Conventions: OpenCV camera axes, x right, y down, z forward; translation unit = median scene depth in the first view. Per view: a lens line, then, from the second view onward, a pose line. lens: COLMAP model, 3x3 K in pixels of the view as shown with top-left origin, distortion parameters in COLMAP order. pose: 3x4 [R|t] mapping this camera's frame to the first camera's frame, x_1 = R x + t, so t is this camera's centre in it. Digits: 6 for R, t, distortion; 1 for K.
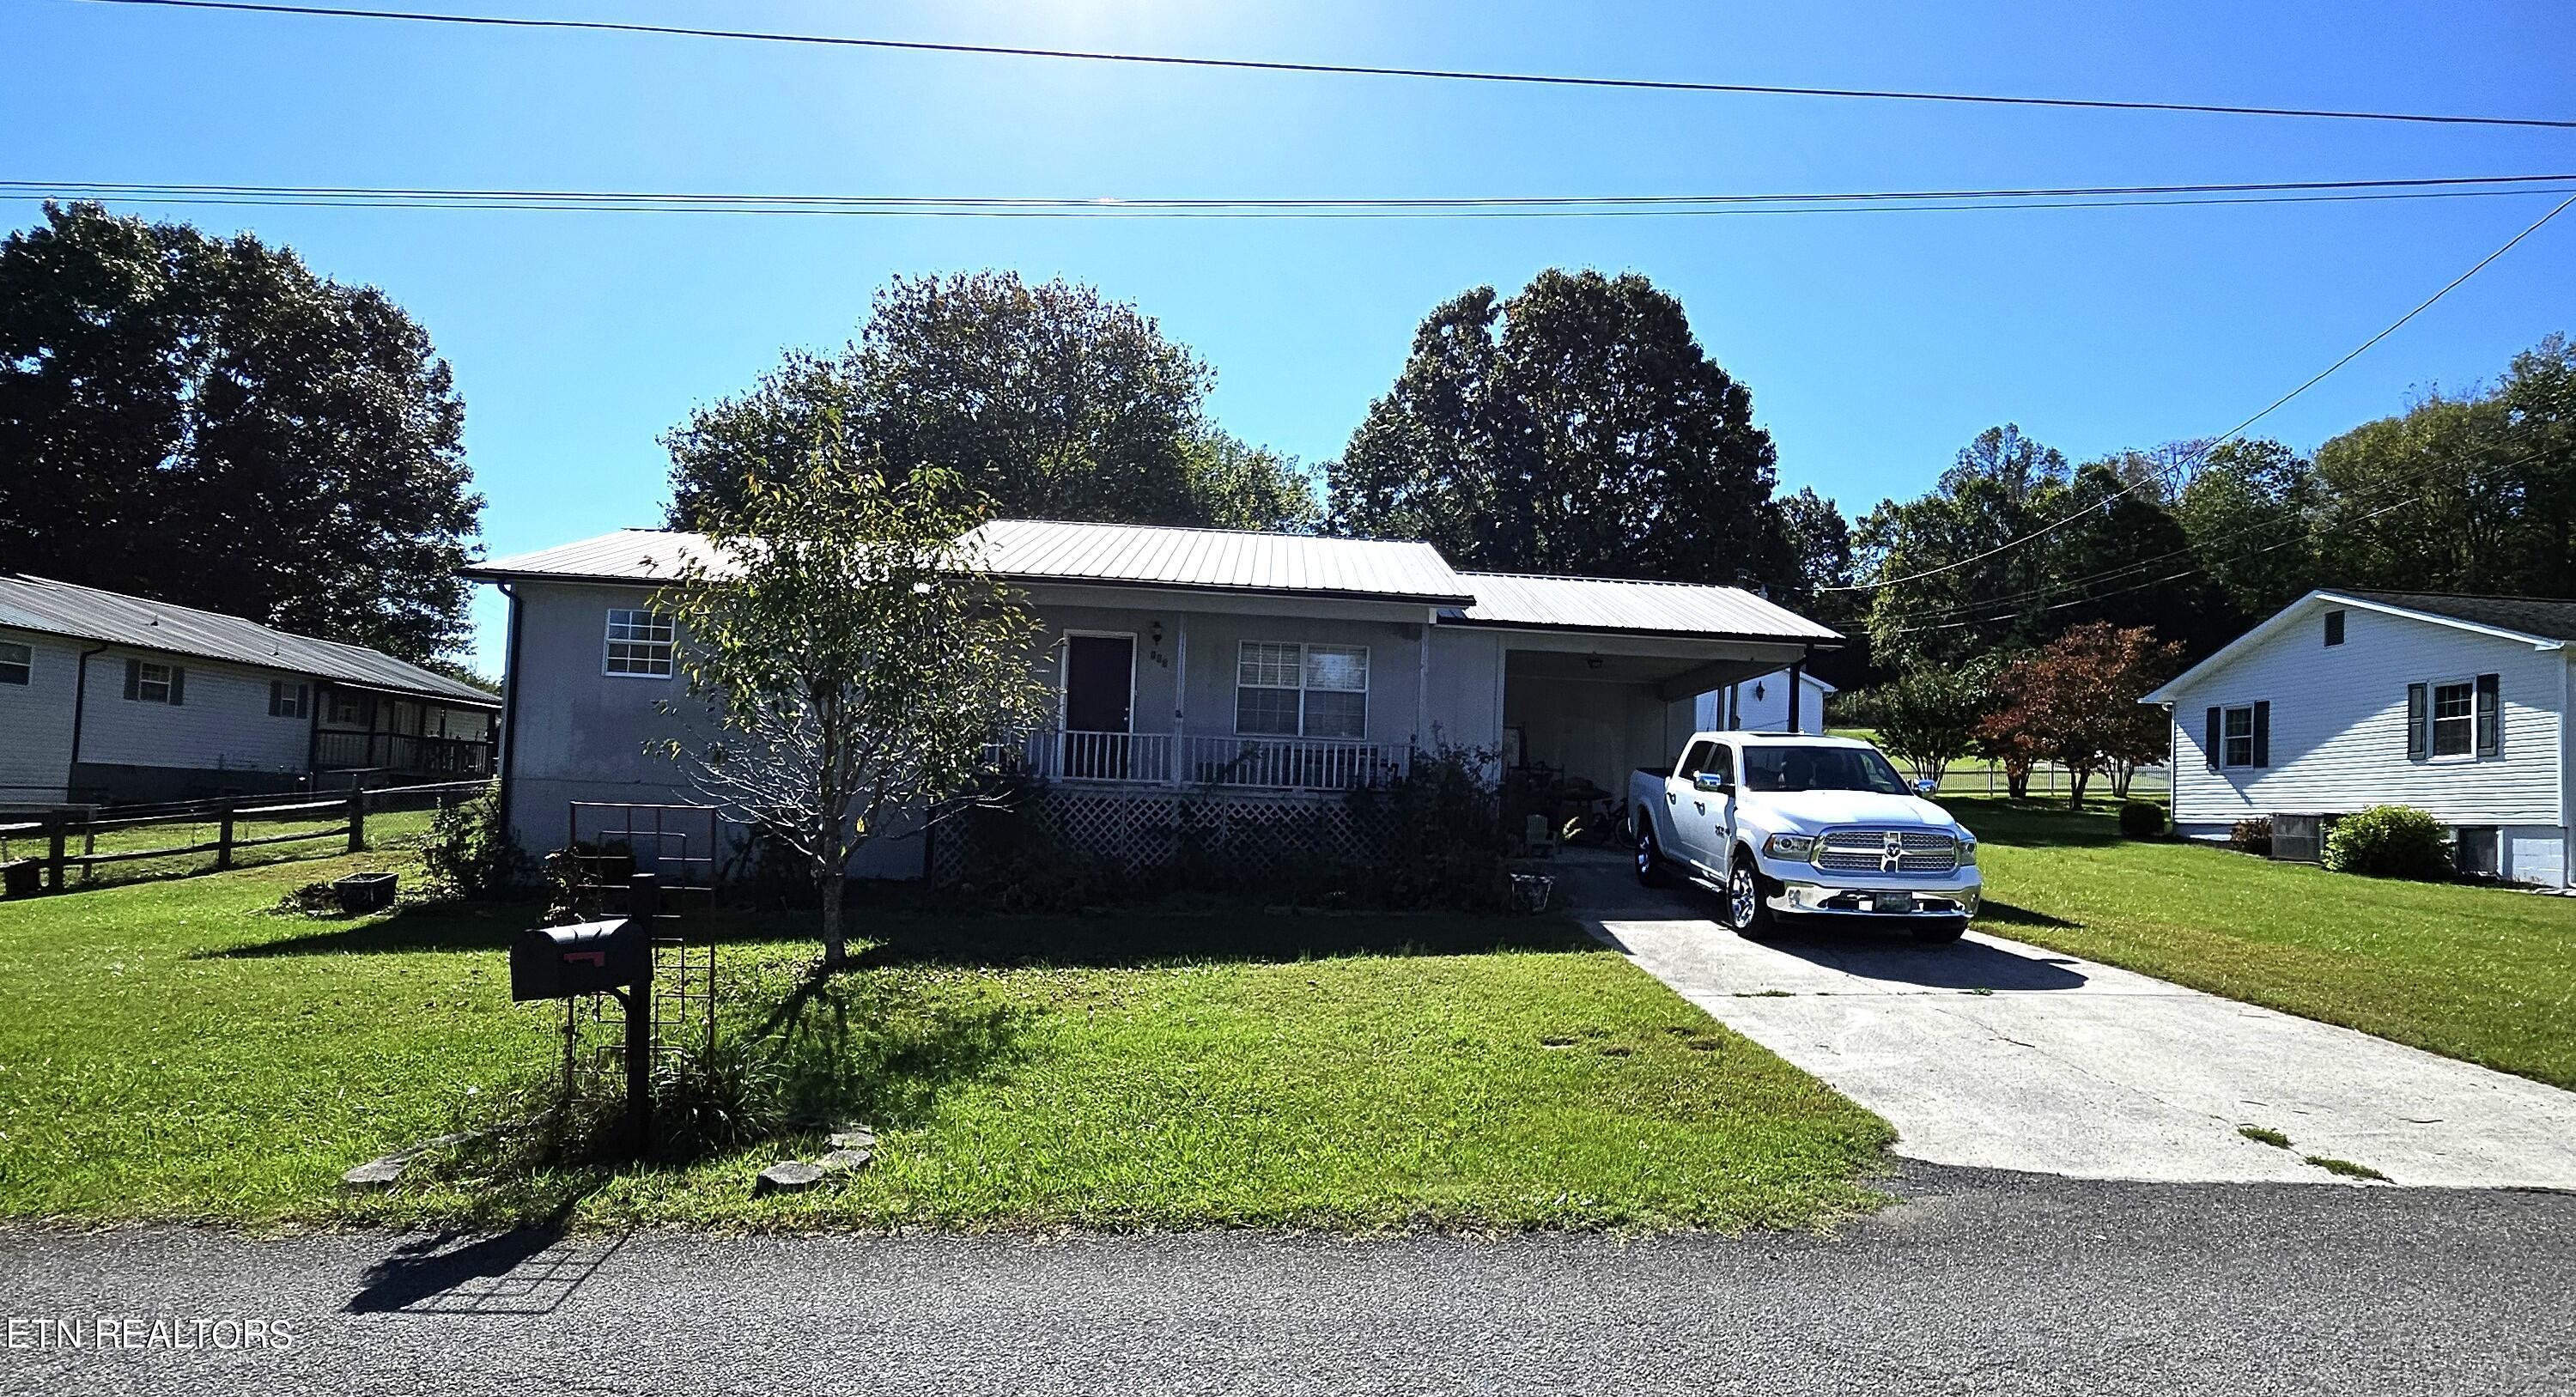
lens RADIAL K [[1339.3, 0, 1306.7], [0, 1339.3, 696.6], [0, 0, 1]] dist [-0.012828, -0.001210]
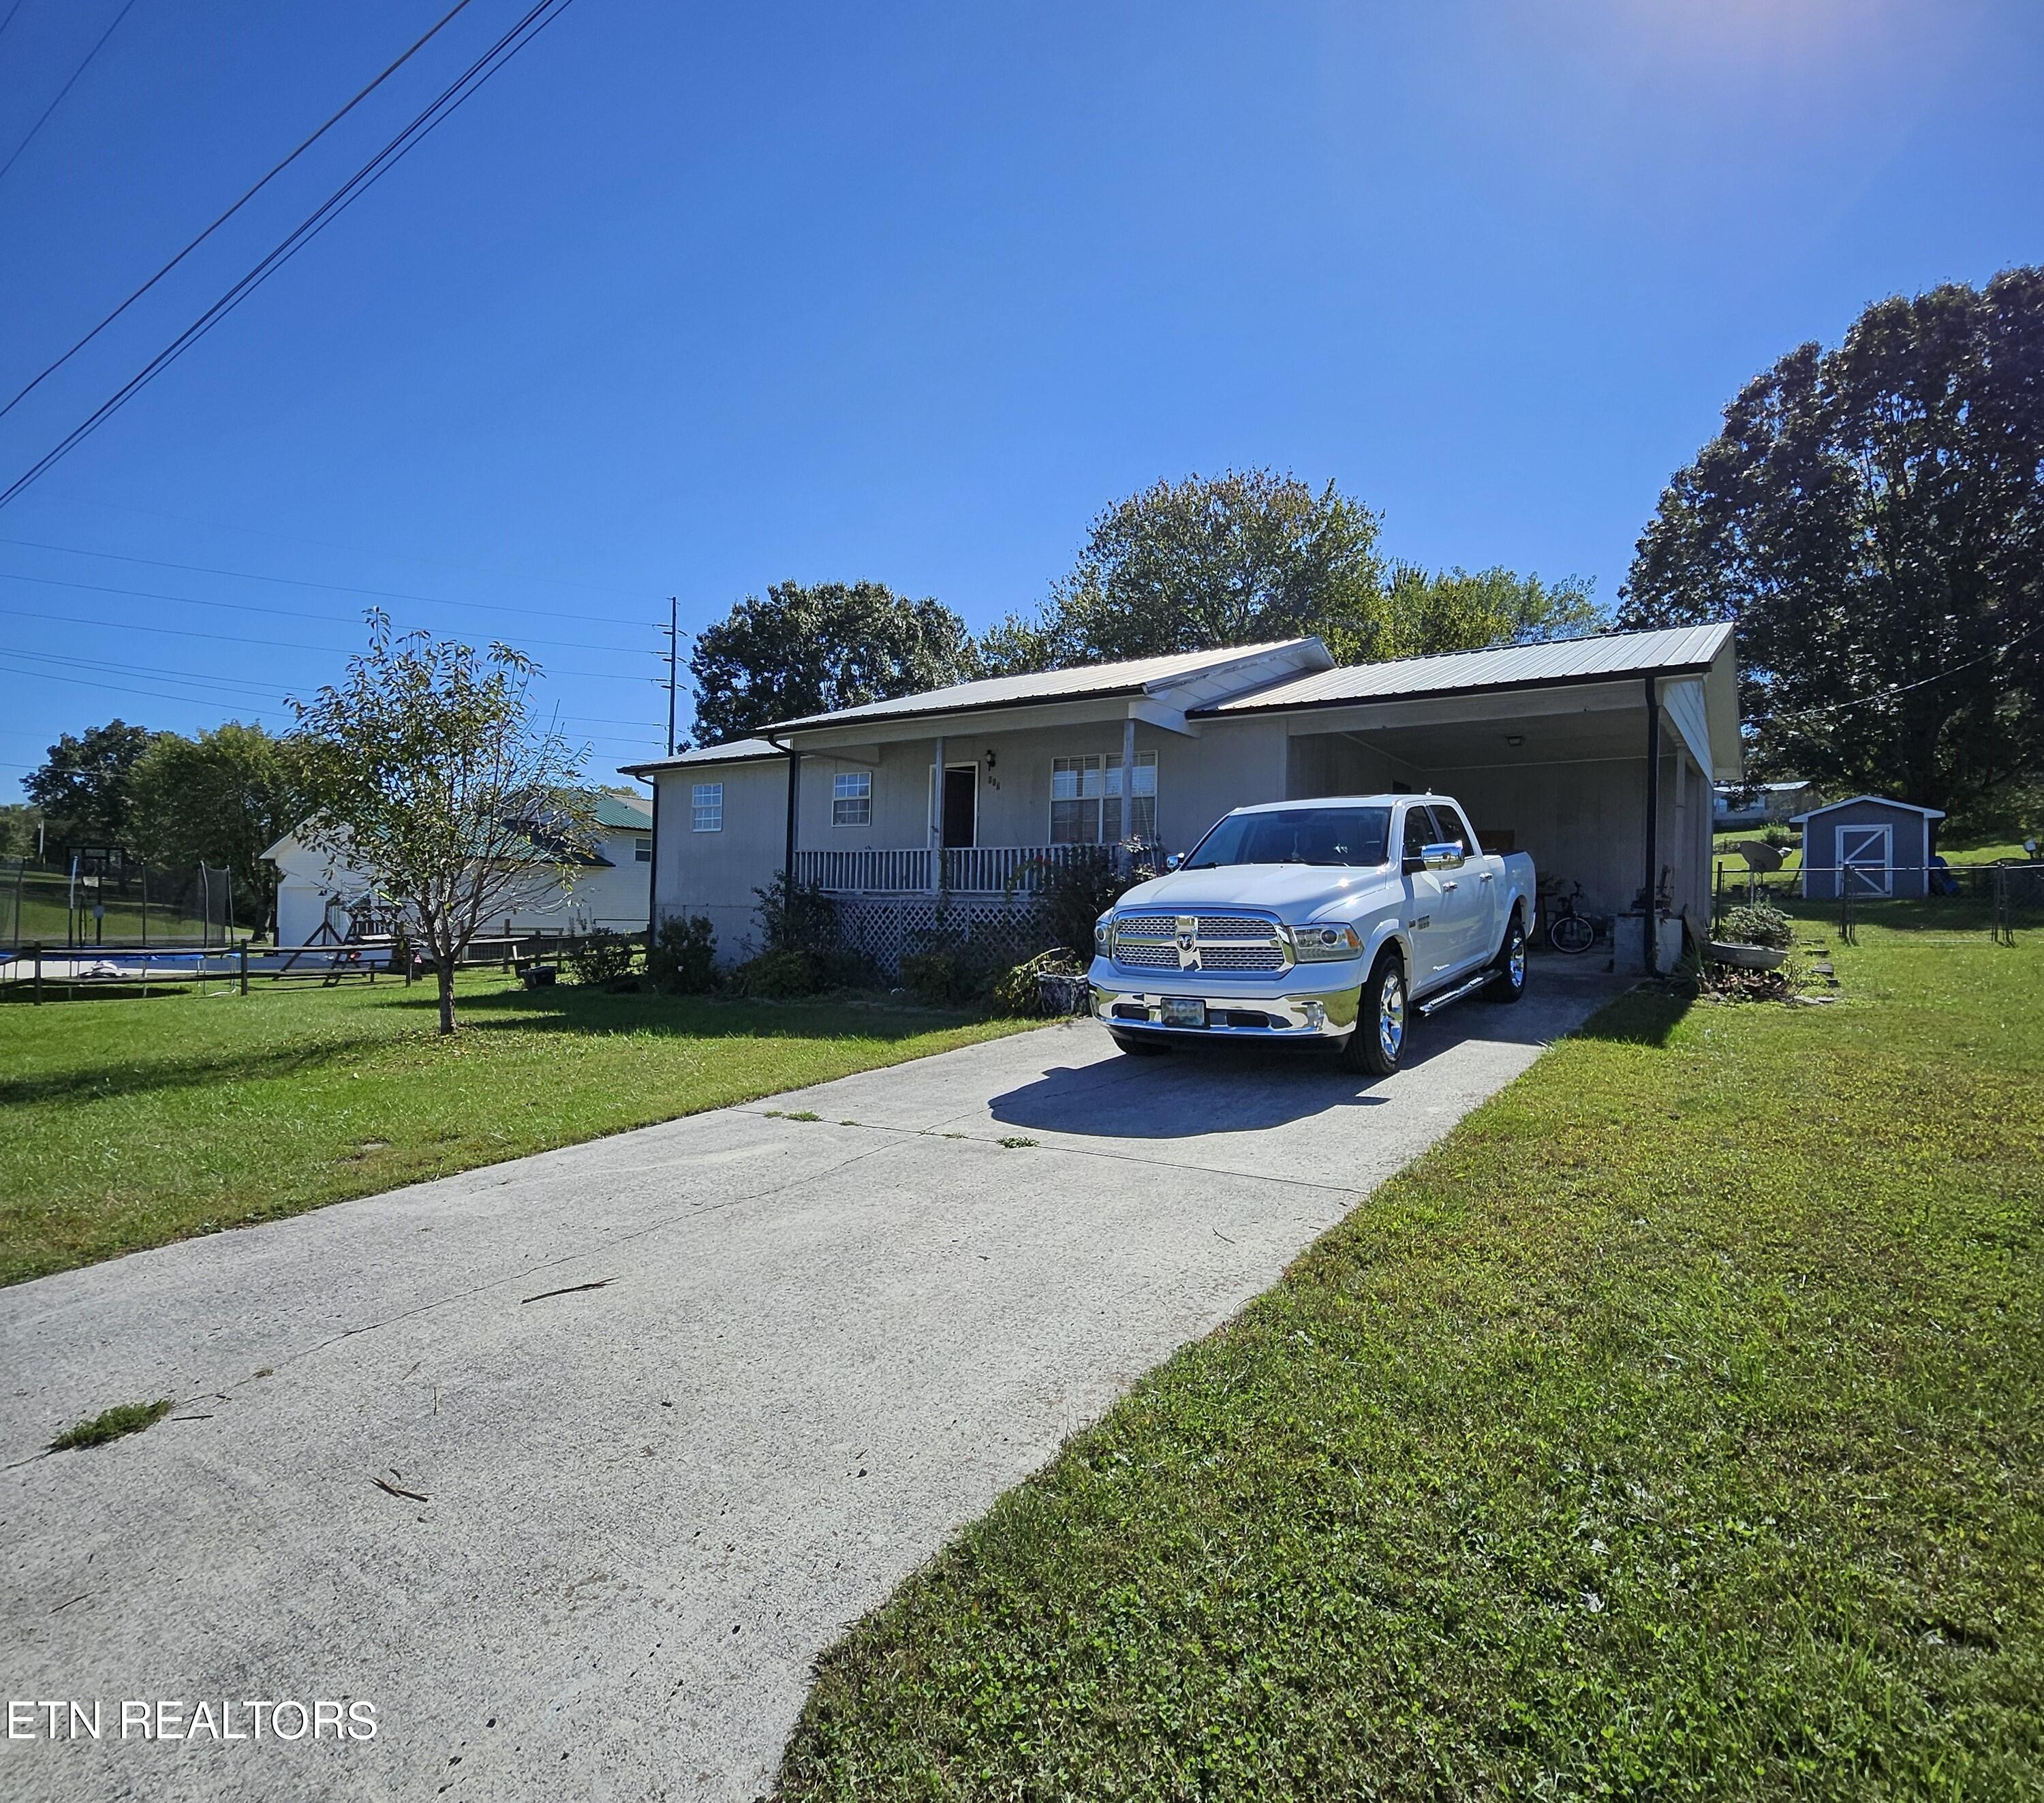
lens RADIAL K [[1049.2, 0, 1035.6], [0, 1049.2, 889.0], [0, 0, 1]] dist [-0.001983, 0.005067]
pose [[0.789777, -0.036811, -0.612288, 0.226923], [0.063298, 0.997760, 0.021662, 0.021613], [0.610119, -0.055864, 0.790338, 0.156751]]
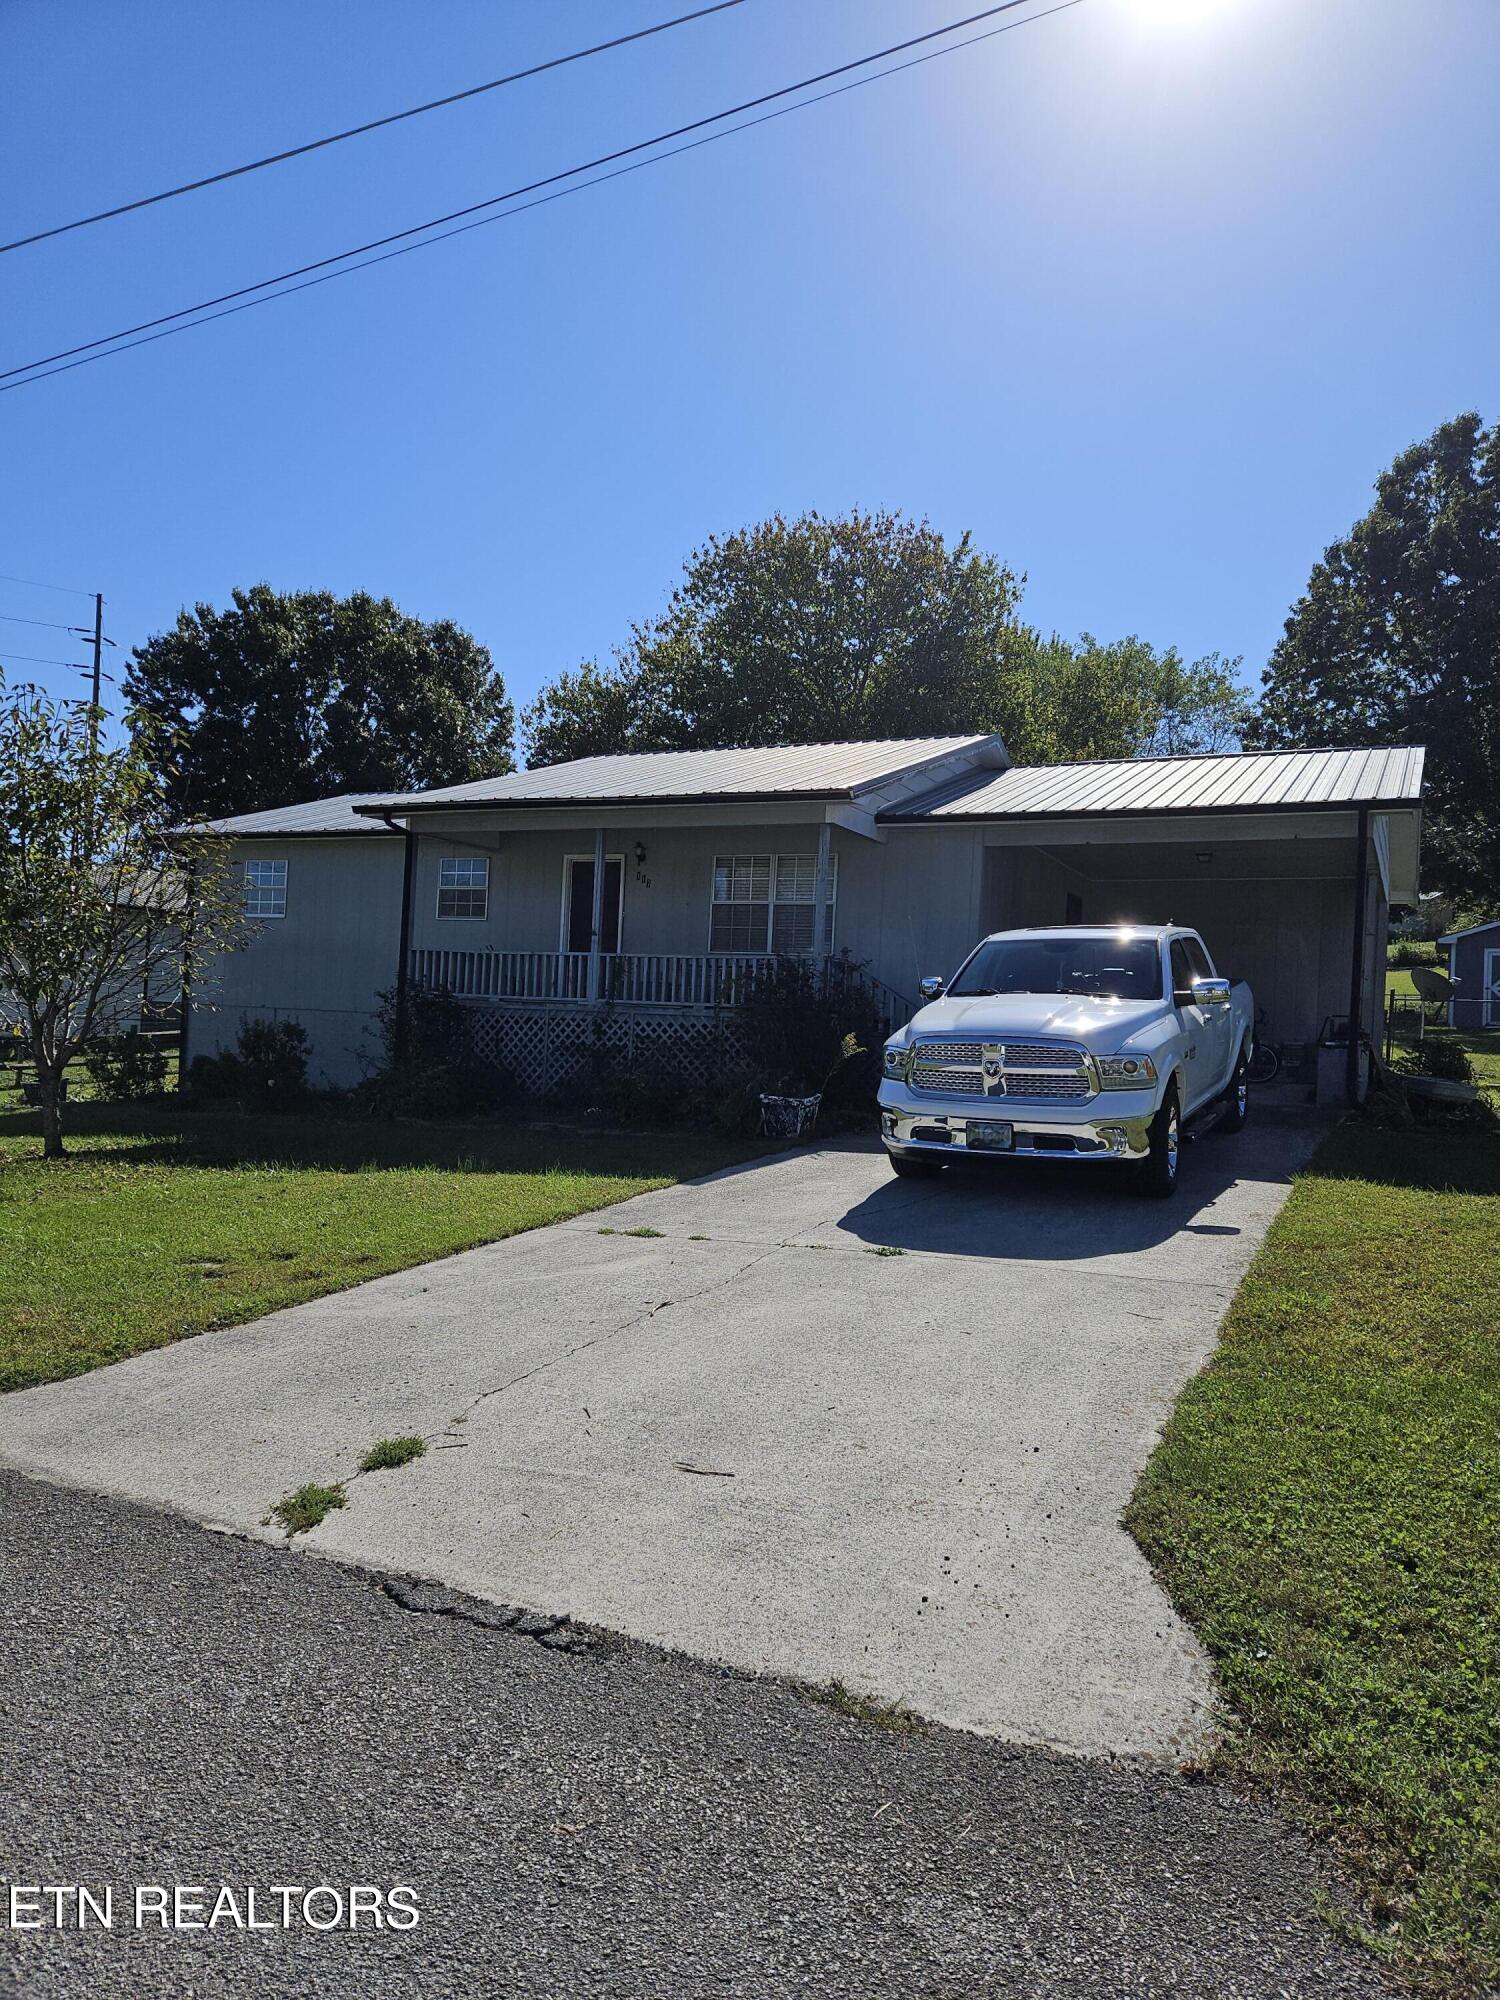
lens RADIAL K [[1301.9, 0, 738.7], [0, 1301.9, 1007.0], [0, 0, 1]] dist [0.038360, -0.023830]
pose [[0.874198, -0.008075, -0.485502, 0.210862], [0.032850, 0.998555, 0.042541, 0.013736], [0.484457, -0.053138, 0.873200, 0.088302]]
